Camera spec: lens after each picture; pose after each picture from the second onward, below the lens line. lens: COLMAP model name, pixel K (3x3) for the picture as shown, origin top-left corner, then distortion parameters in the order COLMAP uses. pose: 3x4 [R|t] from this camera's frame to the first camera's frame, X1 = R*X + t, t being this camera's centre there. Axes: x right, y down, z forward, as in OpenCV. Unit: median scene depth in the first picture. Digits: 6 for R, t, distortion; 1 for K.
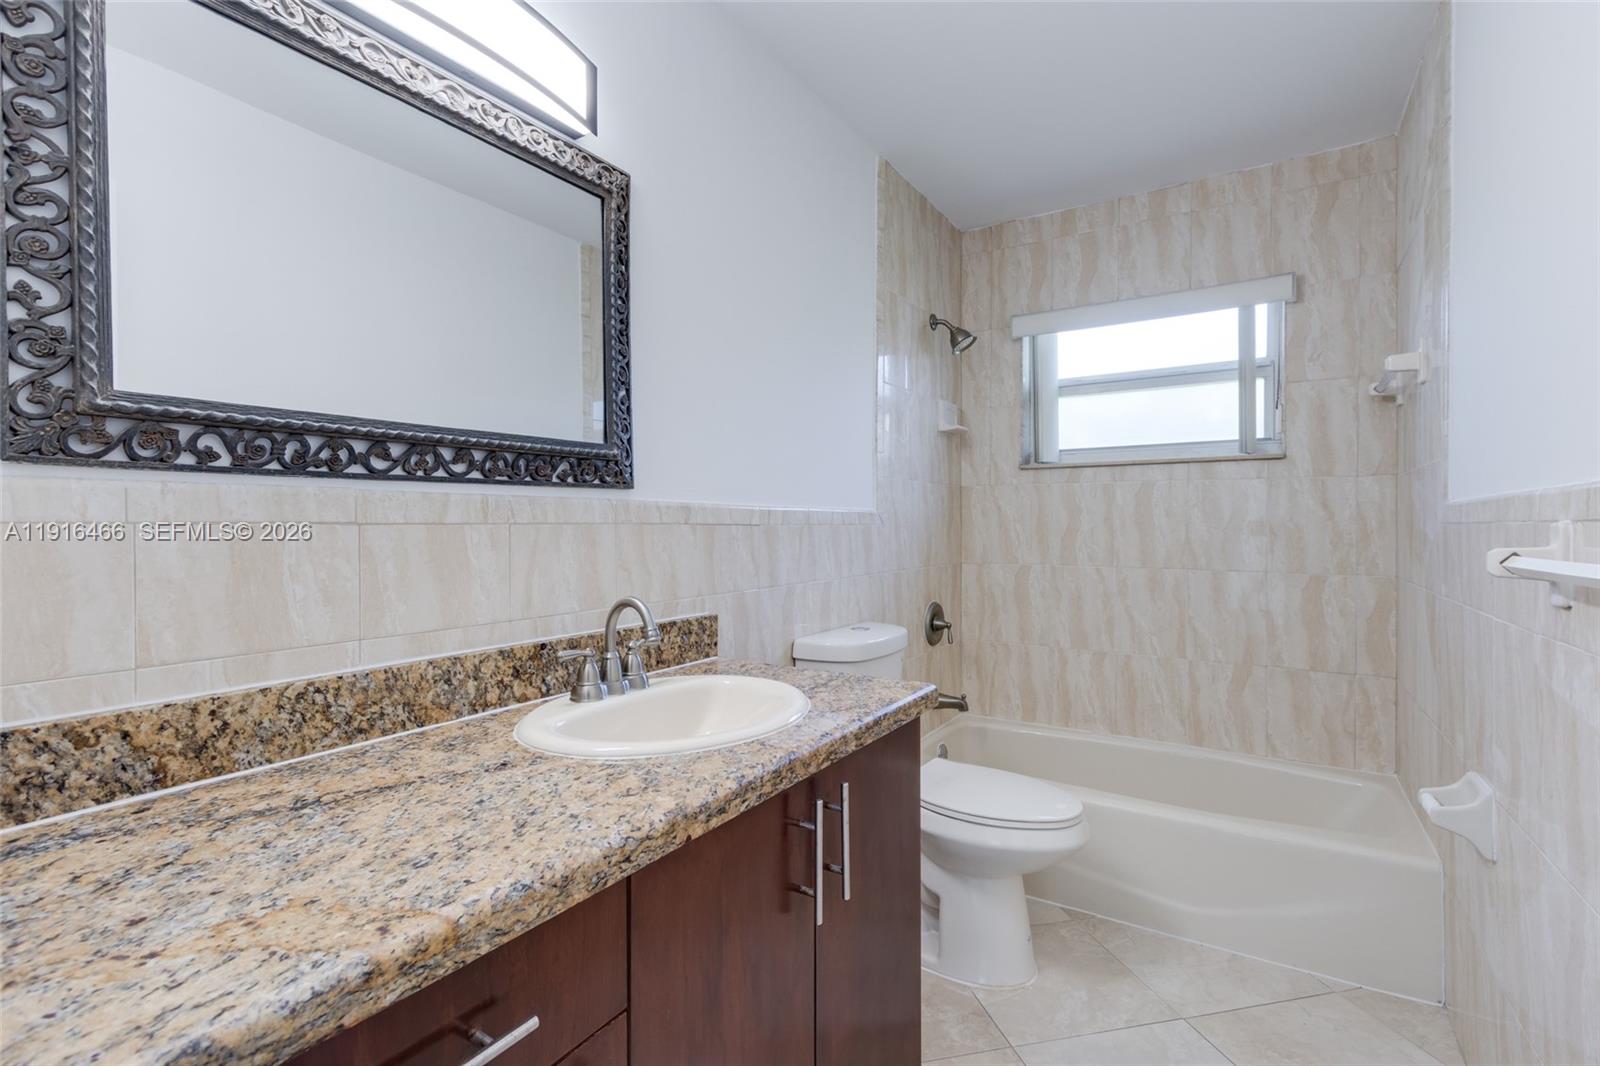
lens RADIAL K [[733.5, 0, 803.5], [0, 733.5, 531.8], [0, 0, 1]] dist [0.002459, 0.000518]
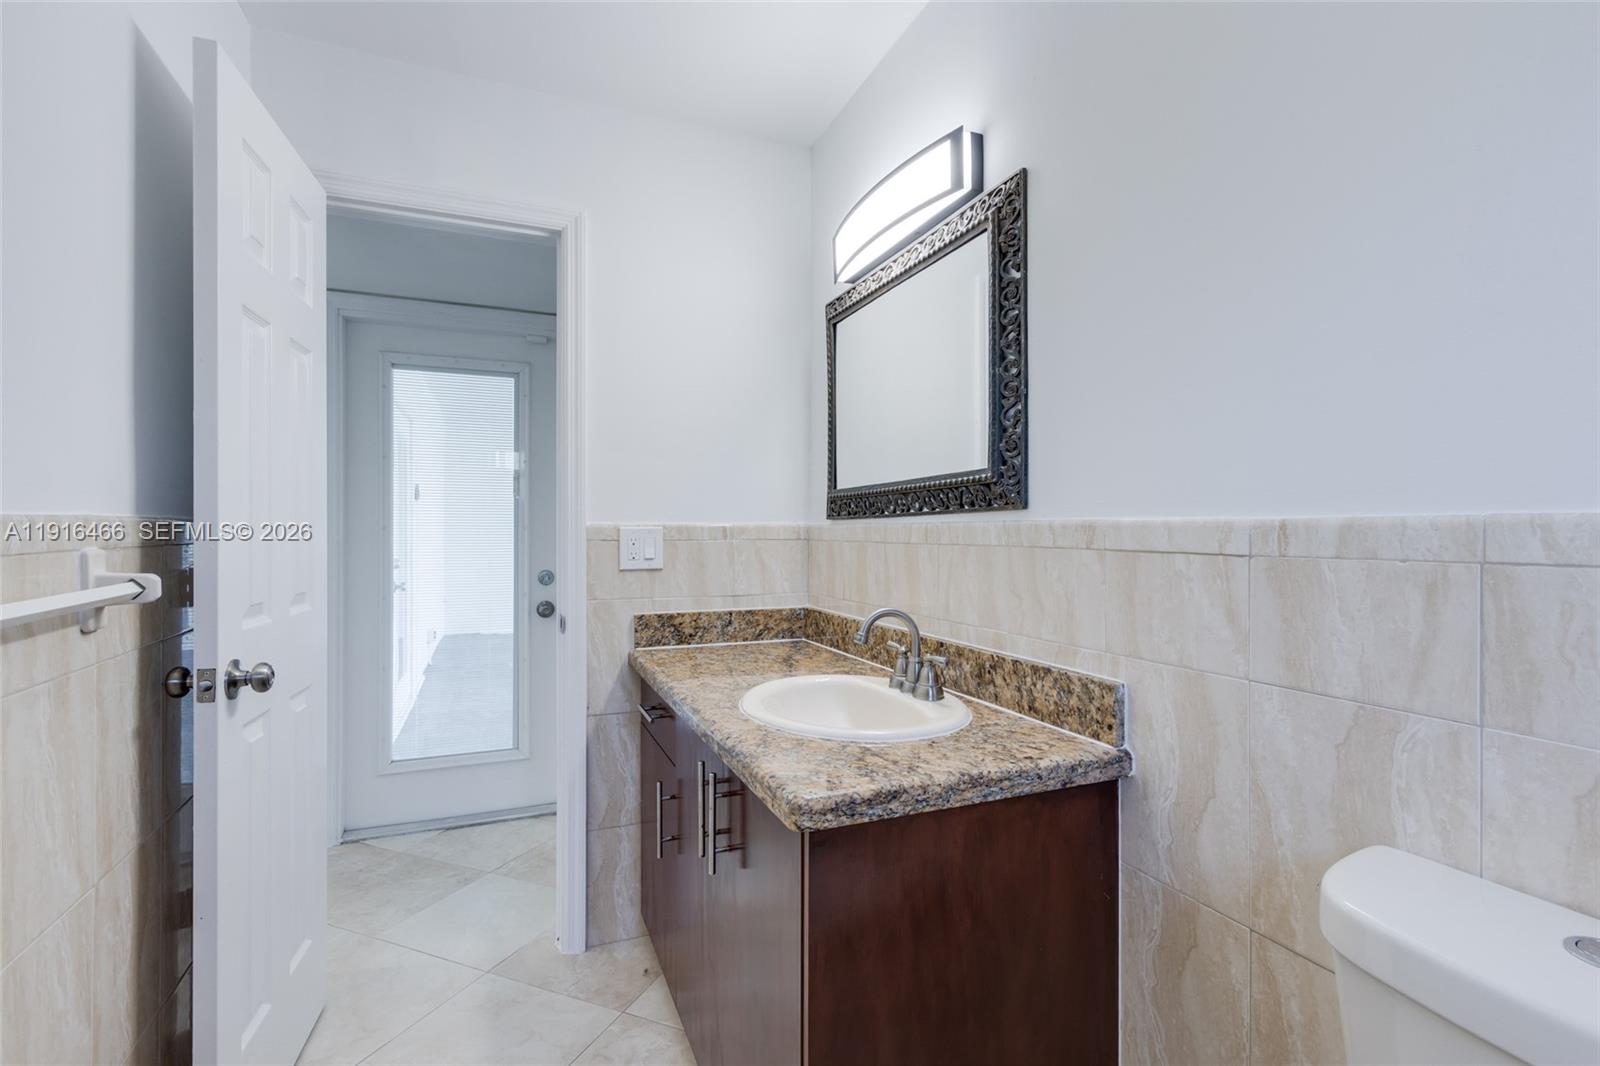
lens RADIAL K [[733.5, 0, 803.6], [0, 733.5, 530.3], [0, 0, 1]] dist [0.002459, 0.000518]
pose [[-0.574519, 0.003668, -0.818483, 0.643629], [-0.002426, 0.999978, 0.006184, -0.035034], [0.818487, 0.005538, -0.574498, 1.244032]]
